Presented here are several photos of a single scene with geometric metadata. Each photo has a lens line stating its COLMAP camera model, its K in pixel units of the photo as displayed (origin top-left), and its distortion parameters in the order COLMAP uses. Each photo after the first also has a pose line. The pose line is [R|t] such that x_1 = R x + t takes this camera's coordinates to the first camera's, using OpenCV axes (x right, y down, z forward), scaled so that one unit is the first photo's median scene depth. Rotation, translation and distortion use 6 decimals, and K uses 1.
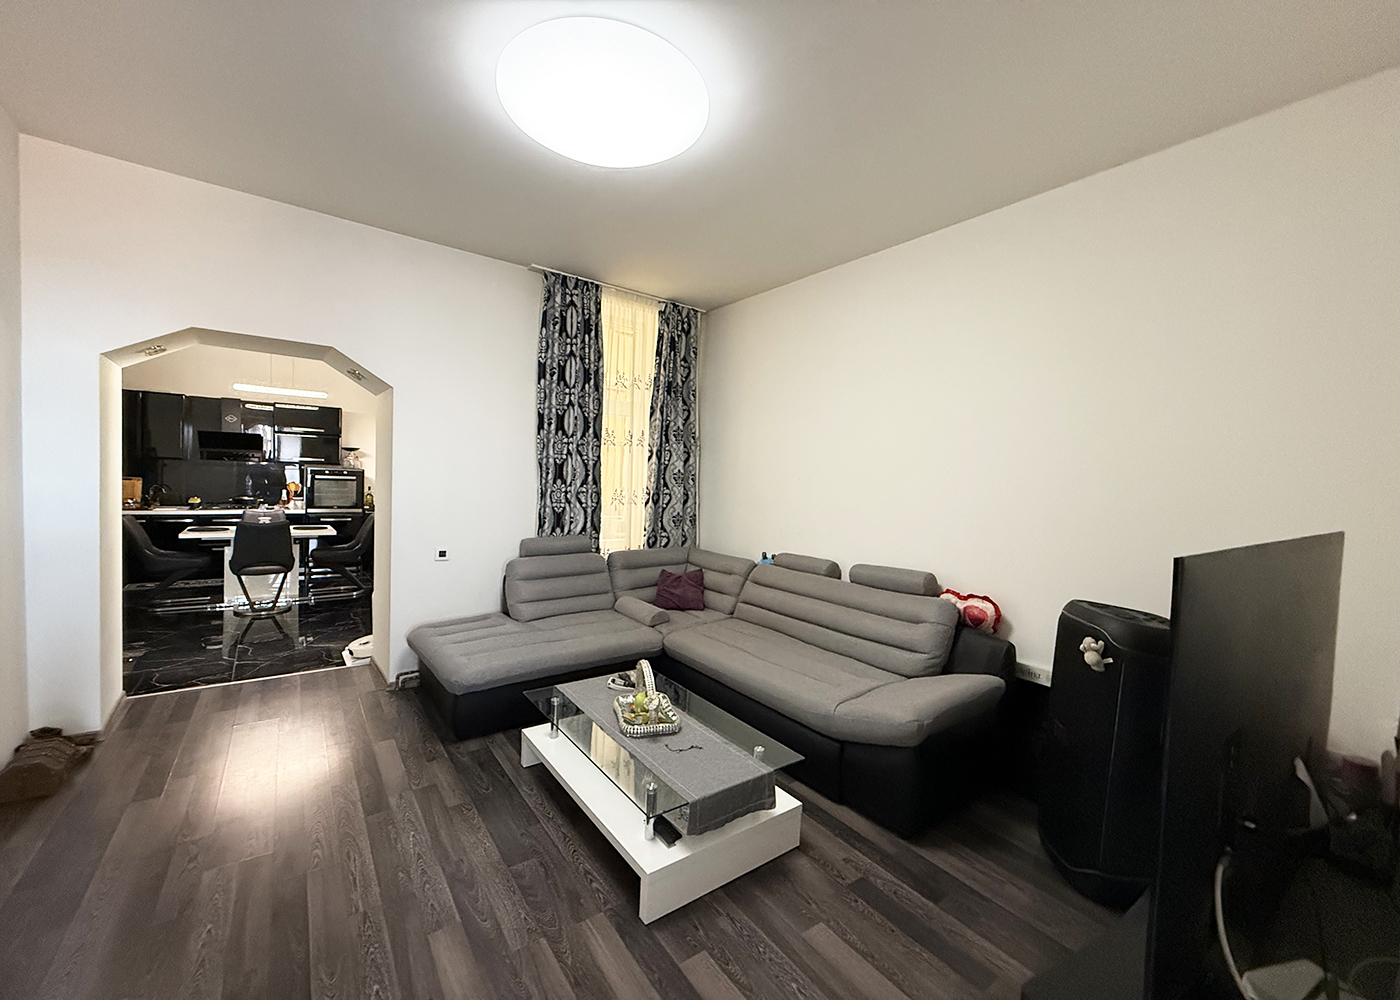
lens RADIAL K [[557.3, 0, 700.0], [0, 557.3, 500.0], [0, 0, 1]] dist [-0.000492, -0.000012]
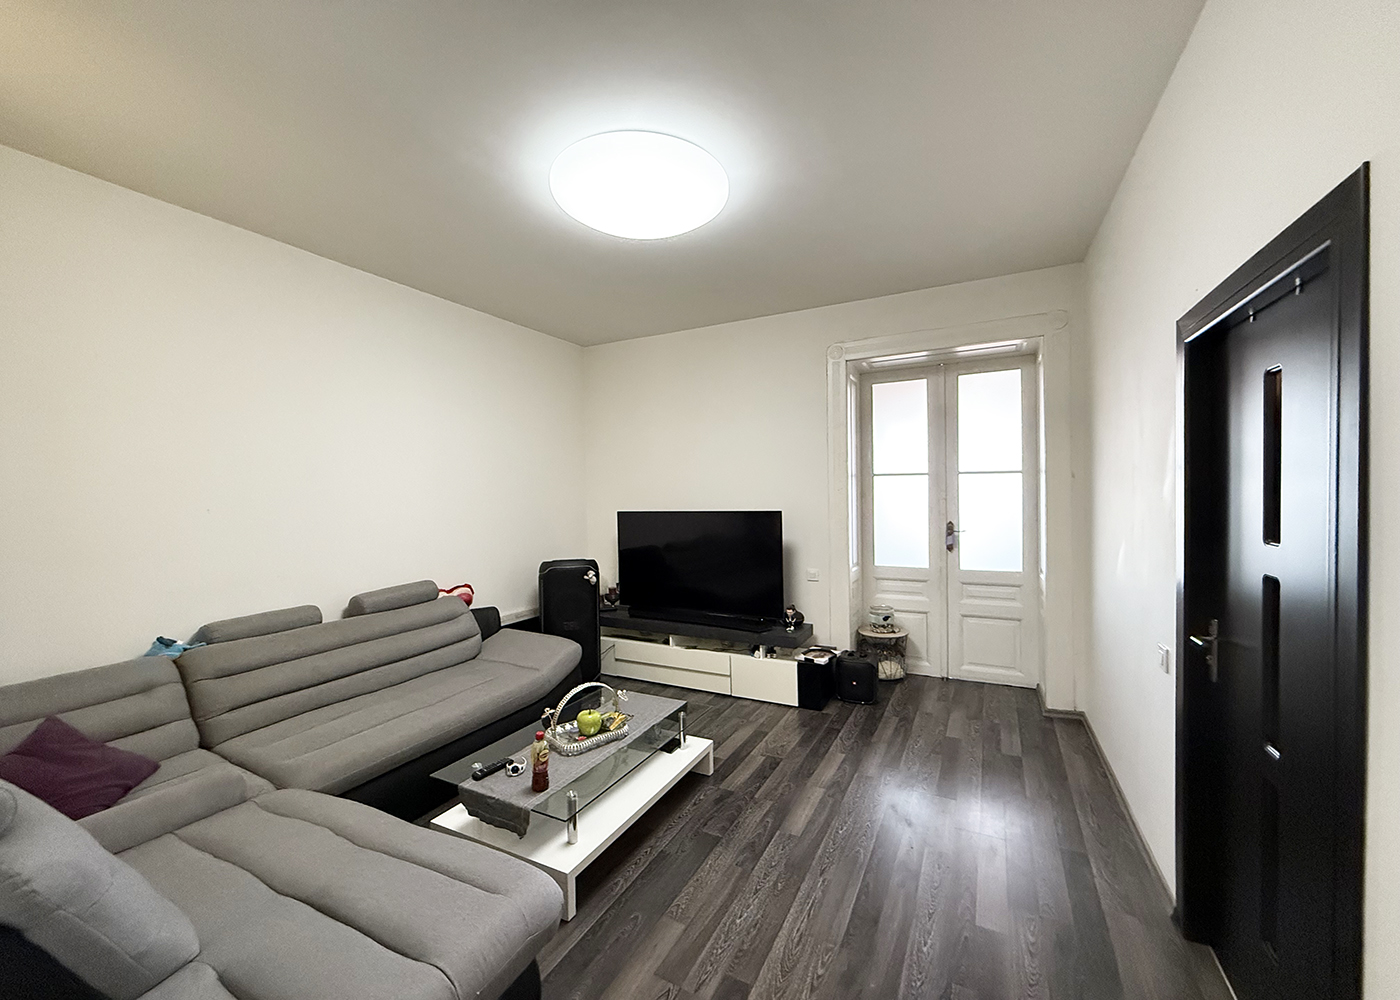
lens RADIAL K [[557.3, 0, 700.0], [0, 557.3, 500.0], [0, 0, 1]] dist [-0.000492, -0.000012]
pose [[-0.447321, -0.035999, 0.893649, -1.310621], [0.032419, 0.997880, 0.056426, -0.125385], [-0.893786, 0.054212, -0.445205, 1.475010]]
